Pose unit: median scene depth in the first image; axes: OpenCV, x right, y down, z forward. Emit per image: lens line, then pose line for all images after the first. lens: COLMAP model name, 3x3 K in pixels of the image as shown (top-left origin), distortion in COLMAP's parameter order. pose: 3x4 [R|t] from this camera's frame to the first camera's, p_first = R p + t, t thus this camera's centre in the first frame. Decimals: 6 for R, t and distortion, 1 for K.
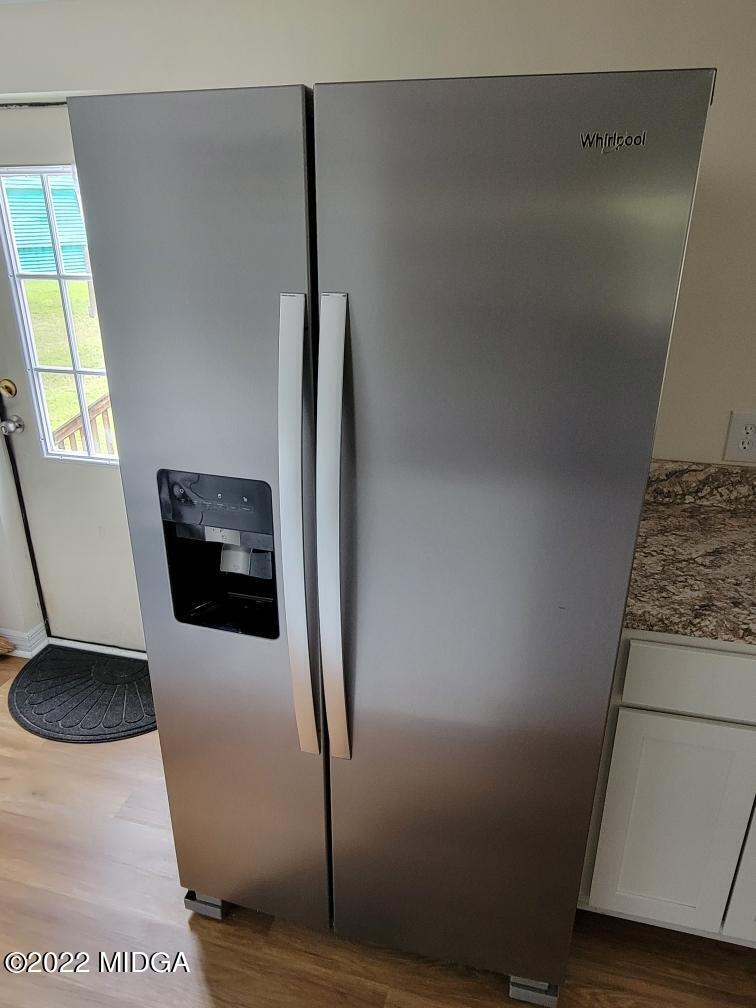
lens RADIAL K [[686.5, 0, 378.0], [0, 686.5, 504.0], [0, 0, 1]] dist [0.010512, 0.003428]
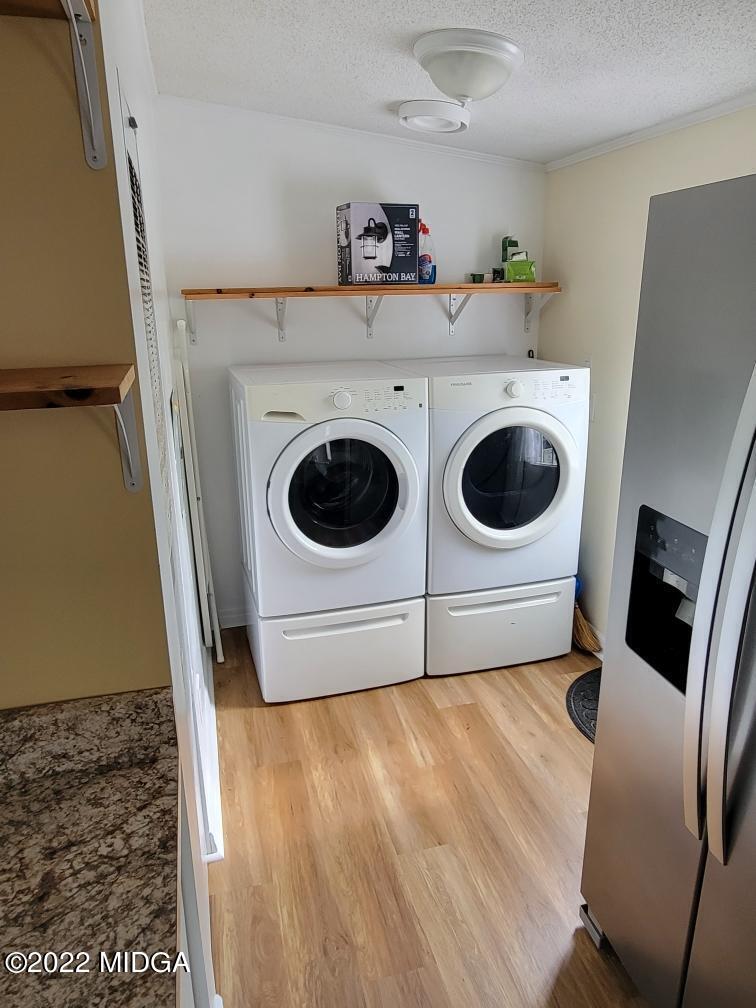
lens RADIAL K [[692.3, 0, 378.0], [0, 692.3, 504.0], [0, 0, 1]] dist [0.001871, -0.003108]
pose [[0.492529, 0.244720, -0.835181, 0.310798], [-0.318465, 0.943773, 0.088731, -0.010524], [0.809935, 0.222273, 0.542770, 0.027305]]
